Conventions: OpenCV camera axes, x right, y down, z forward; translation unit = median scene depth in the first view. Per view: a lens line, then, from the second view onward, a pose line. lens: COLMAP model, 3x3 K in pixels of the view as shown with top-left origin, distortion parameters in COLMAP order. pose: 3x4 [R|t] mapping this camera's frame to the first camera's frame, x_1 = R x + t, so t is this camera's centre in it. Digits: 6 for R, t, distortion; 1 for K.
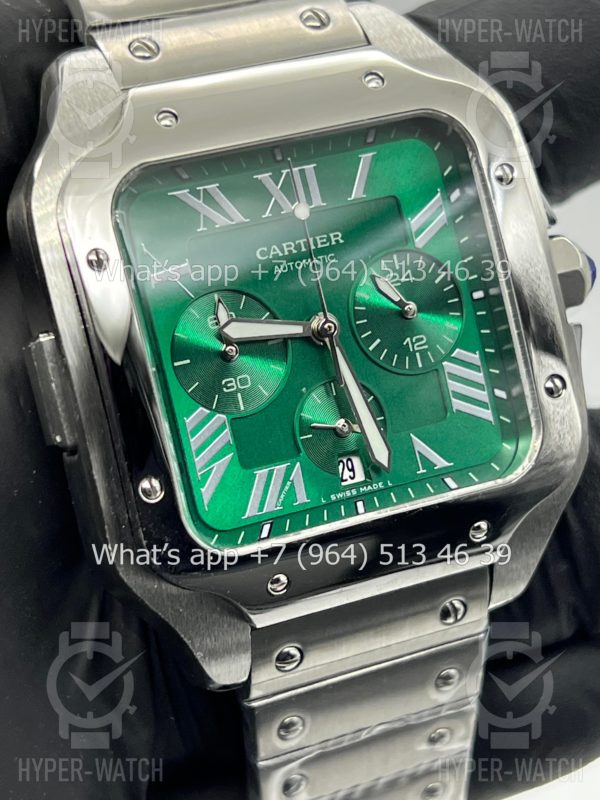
lens RADIAL K [[1926.1, 0, 296.8], [0, 1926.1, 404.6], [0, 0, 1]] dist [0.208388, 0.000000]
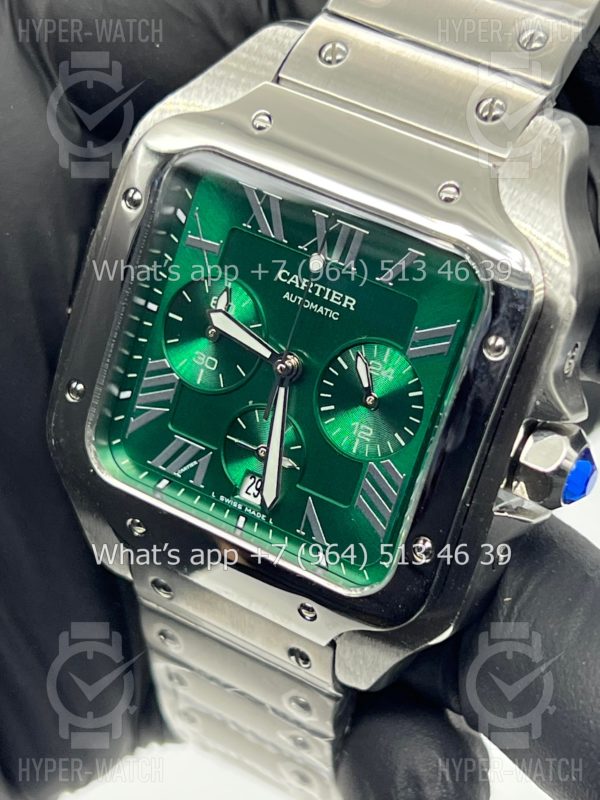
lens RADIAL K [[1926.1, 0, 303.9], [0, 1926.1, 396.8], [0, 0, 1]] dist [0.208388, 0.000000]
pose [[0.592725, 0.584002, -0.554634, 0.611672], [-0.464493, 0.810446, 0.356965, -0.404955], [0.657969, 0.046042, 0.751636, 0.208651]]
